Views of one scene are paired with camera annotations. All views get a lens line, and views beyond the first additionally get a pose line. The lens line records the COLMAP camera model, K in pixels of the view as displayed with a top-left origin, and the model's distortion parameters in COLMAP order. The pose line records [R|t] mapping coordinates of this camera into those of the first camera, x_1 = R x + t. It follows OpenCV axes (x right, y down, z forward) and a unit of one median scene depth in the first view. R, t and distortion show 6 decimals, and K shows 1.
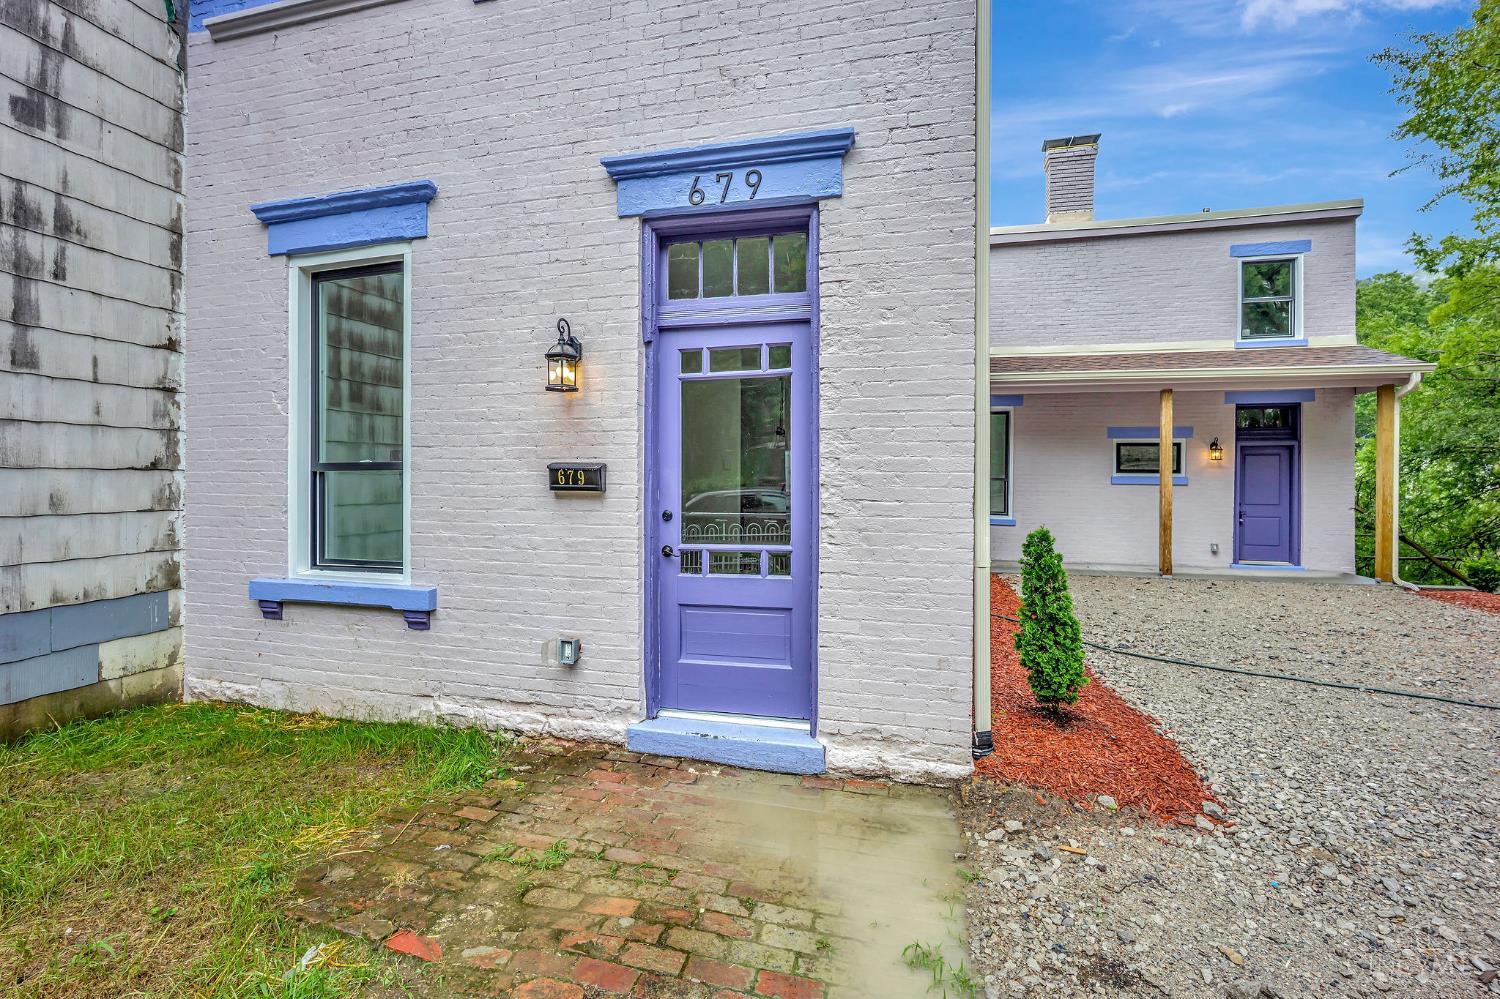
lens RADIAL K [[653.0, 0, 754.1], [0, 653.0, 478.6], [0, 0, 1]] dist [-0.003117, 0.001001]
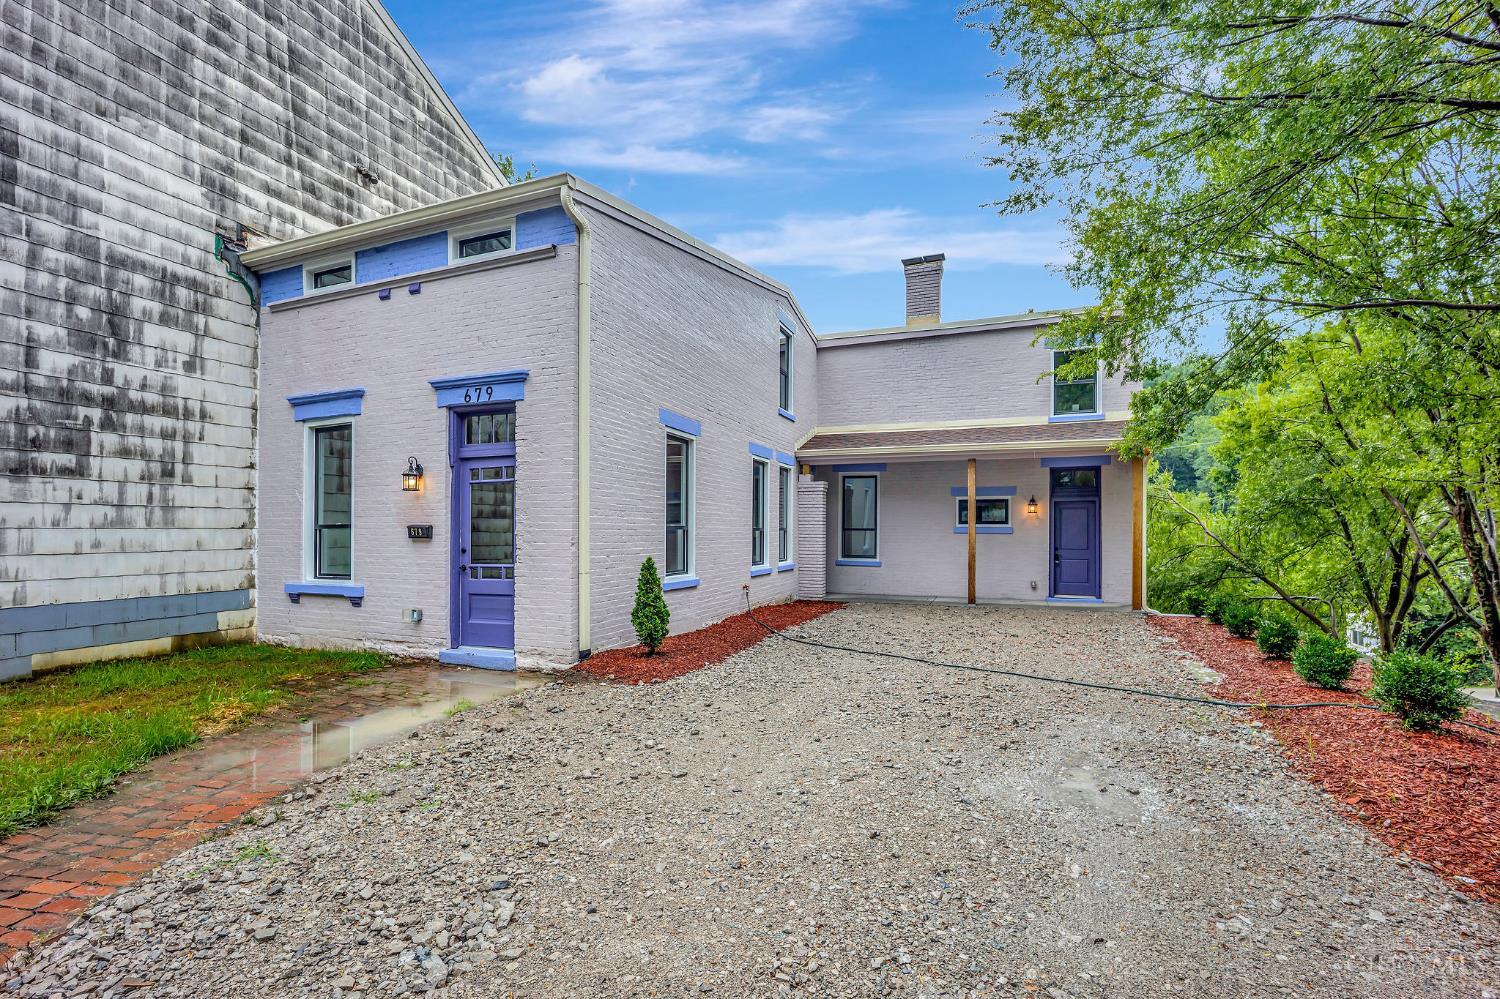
lens RADIAL K [[656.1, 0, 749.2], [0, 656.1, 518.9], [0, 0, 1]] dist [-0.003151, -0.000200]
pose [[0.991477, -0.006786, -0.130103, 0.961012], [0.004894, 0.999878, -0.014850, -0.005818], [0.130188, 0.014087, 0.991389, -0.863531]]
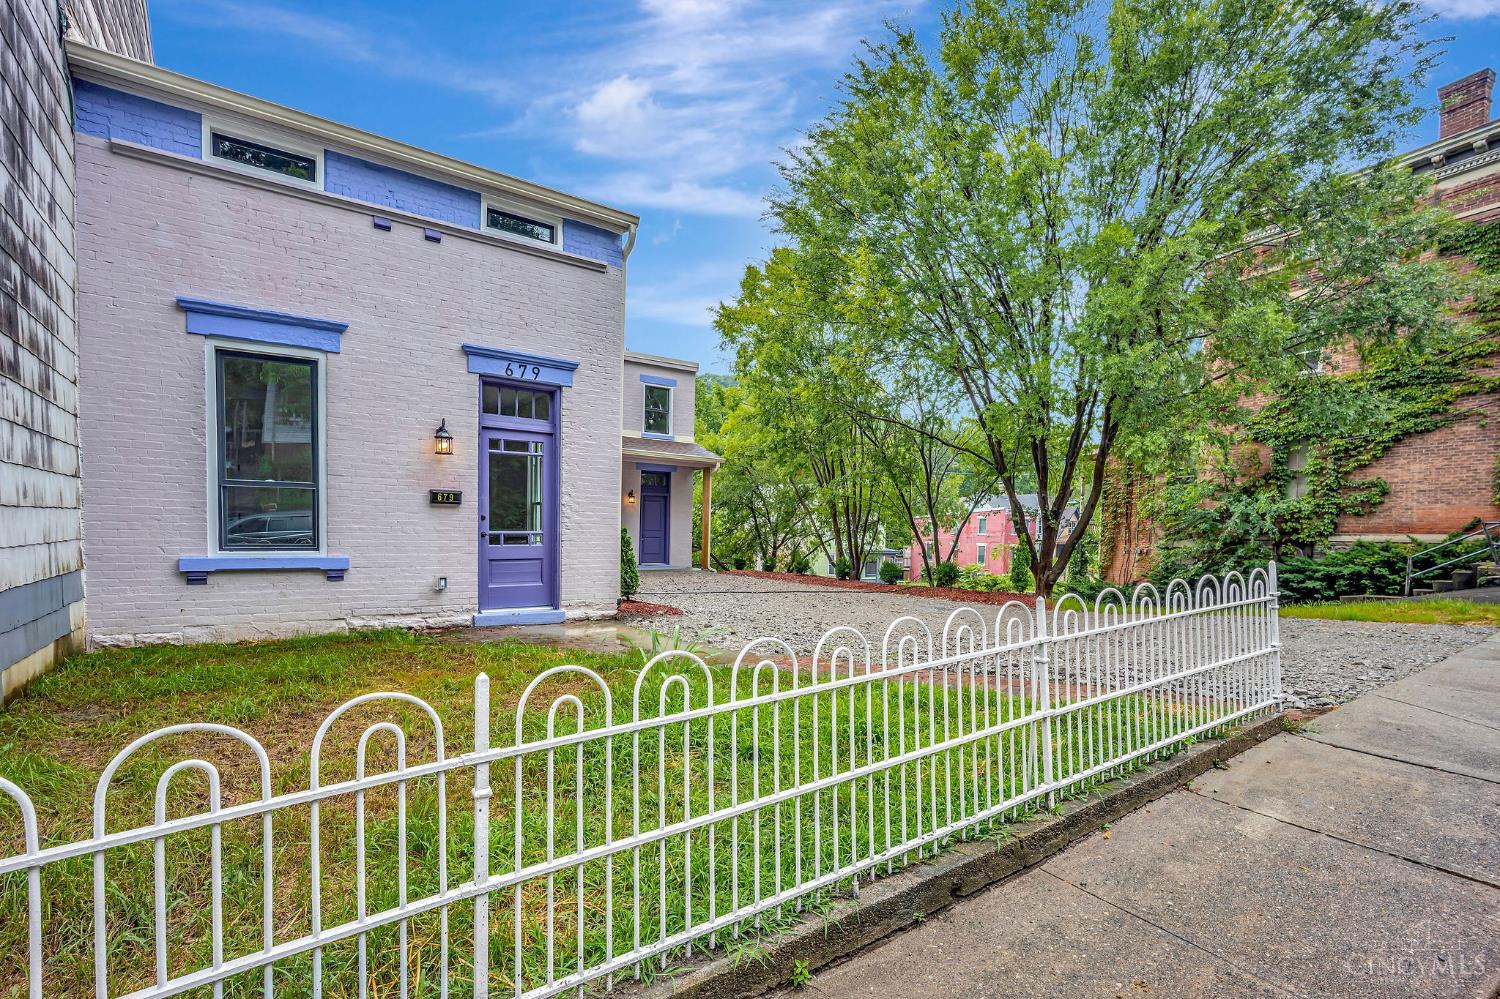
lens RADIAL K [[675.7, 0, 750.4], [0, 675.7, 546.8], [0, 0, 1]] dist [-0.001574, -0.000152]
pose [[0.649115, -0.010934, 0.760612, -1.153211], [-0.020731, 0.999271, 0.032057, 0.059863], [-0.760408, -0.036577, 0.648415, -0.990632]]
